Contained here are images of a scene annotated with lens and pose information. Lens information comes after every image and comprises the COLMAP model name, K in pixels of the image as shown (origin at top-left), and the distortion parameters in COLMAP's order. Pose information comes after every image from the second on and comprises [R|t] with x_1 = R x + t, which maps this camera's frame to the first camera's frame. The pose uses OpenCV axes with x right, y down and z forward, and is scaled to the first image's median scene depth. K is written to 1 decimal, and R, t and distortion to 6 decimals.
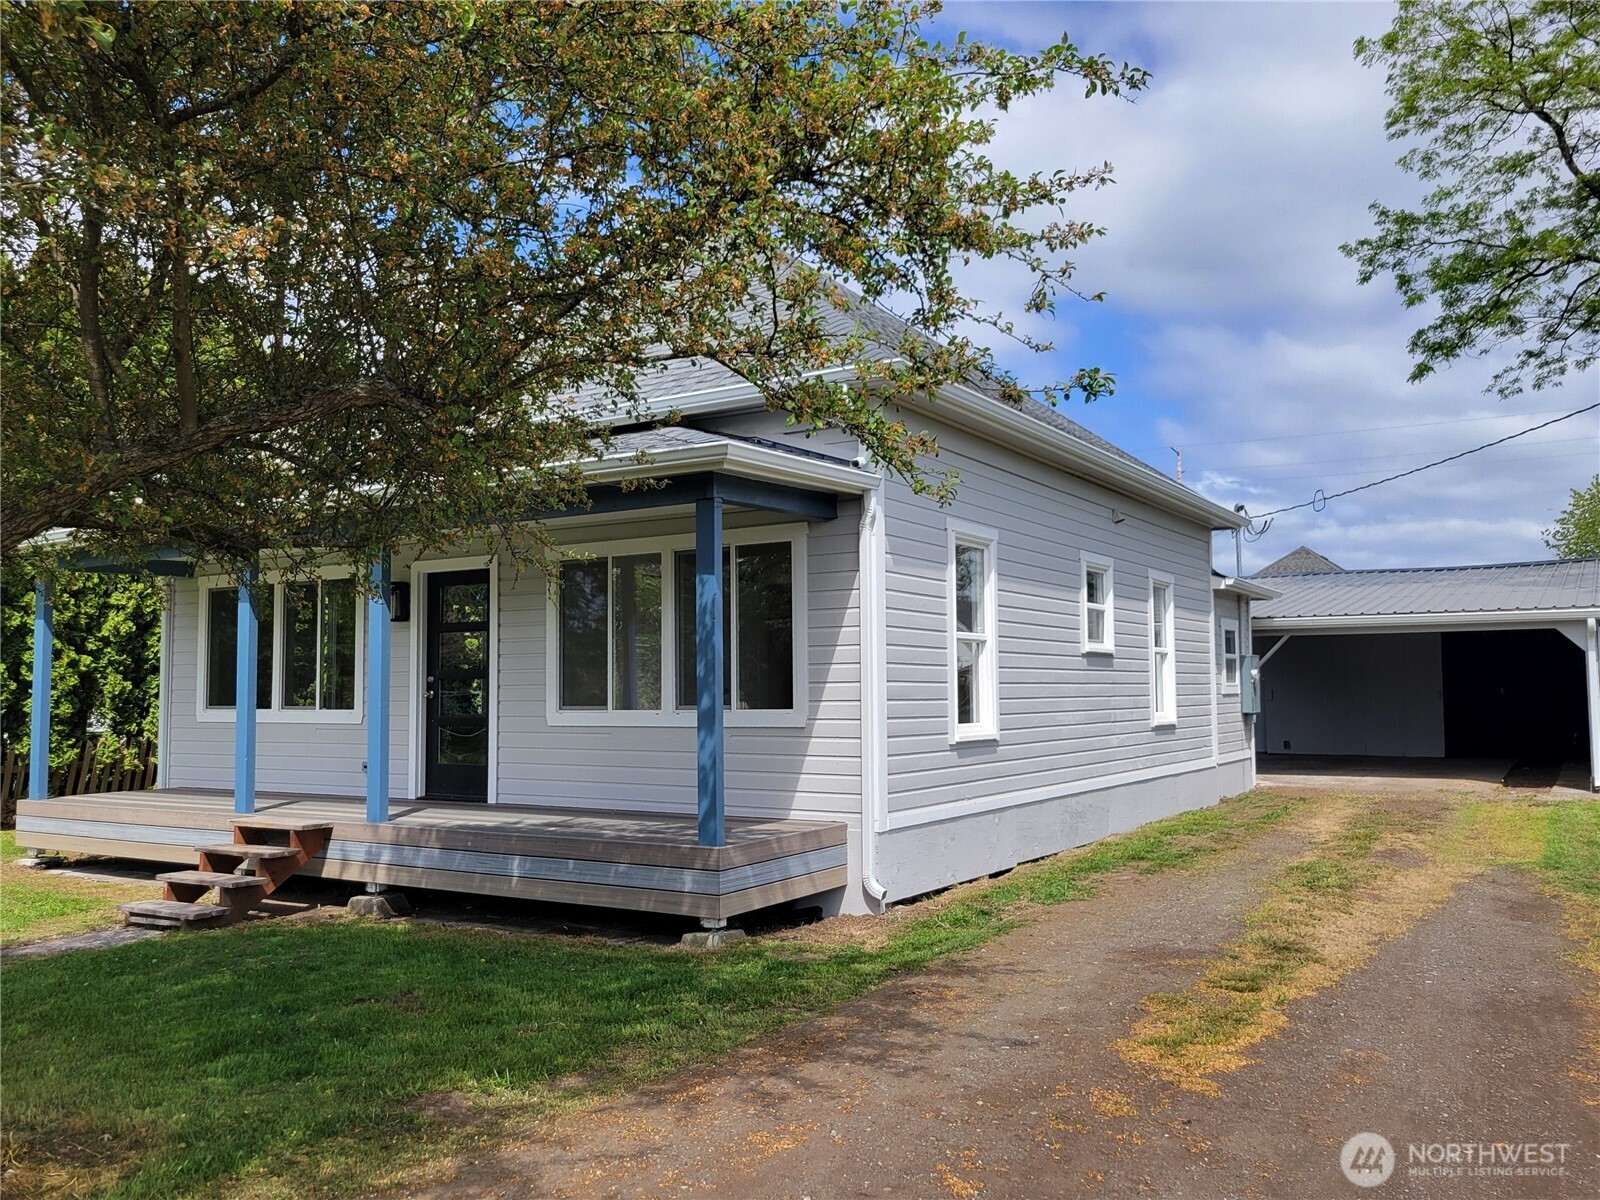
lens RADIAL K [[1252.7, 0, 746.5], [0, 1252.7, 602.6], [0, 0, 1]] dist [0.047189, -0.000814]
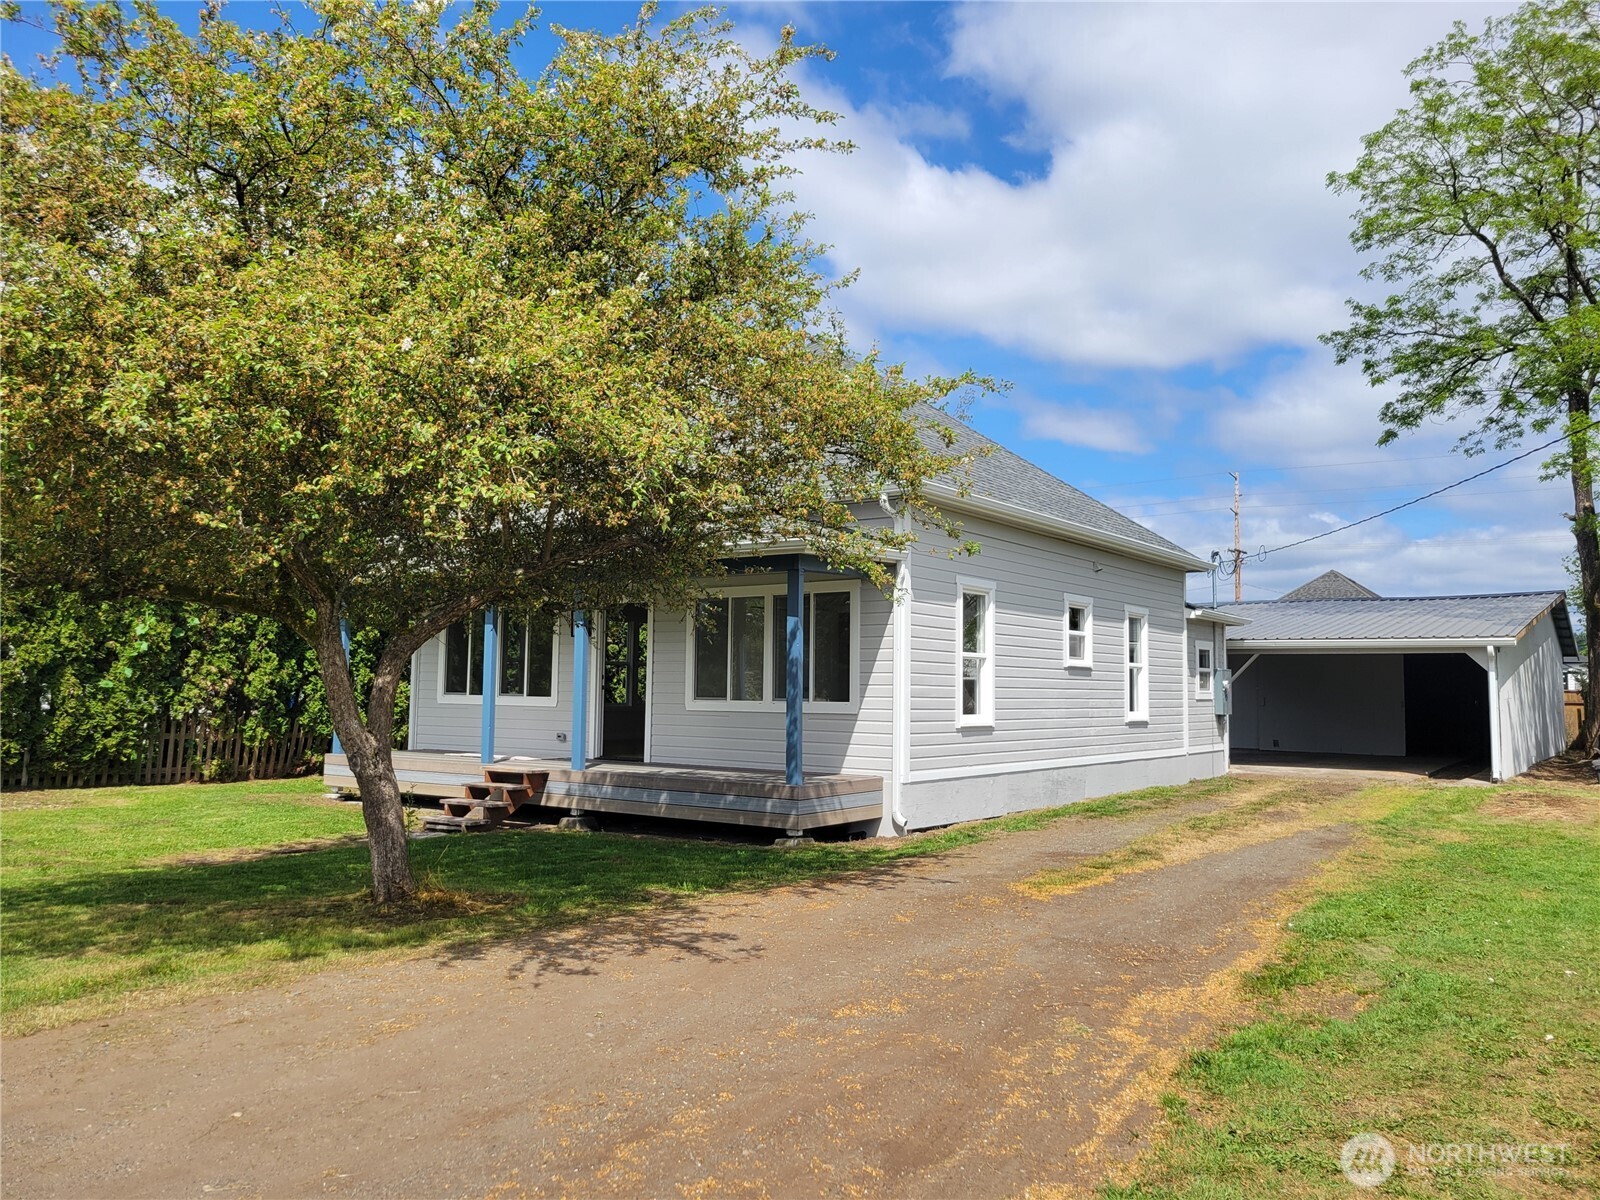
lens RADIAL K [[1183.7, 0, 744.3], [0, 1183.7, 598.8], [0, 0, 1]] dist [0.055246, 0.001404]
pose [[0.996996, 0.014048, -0.076171, 0.014614], [-0.014410, 0.999887, -0.004209, -0.026952], [0.076104, 0.005294, 0.997086, -0.366719]]
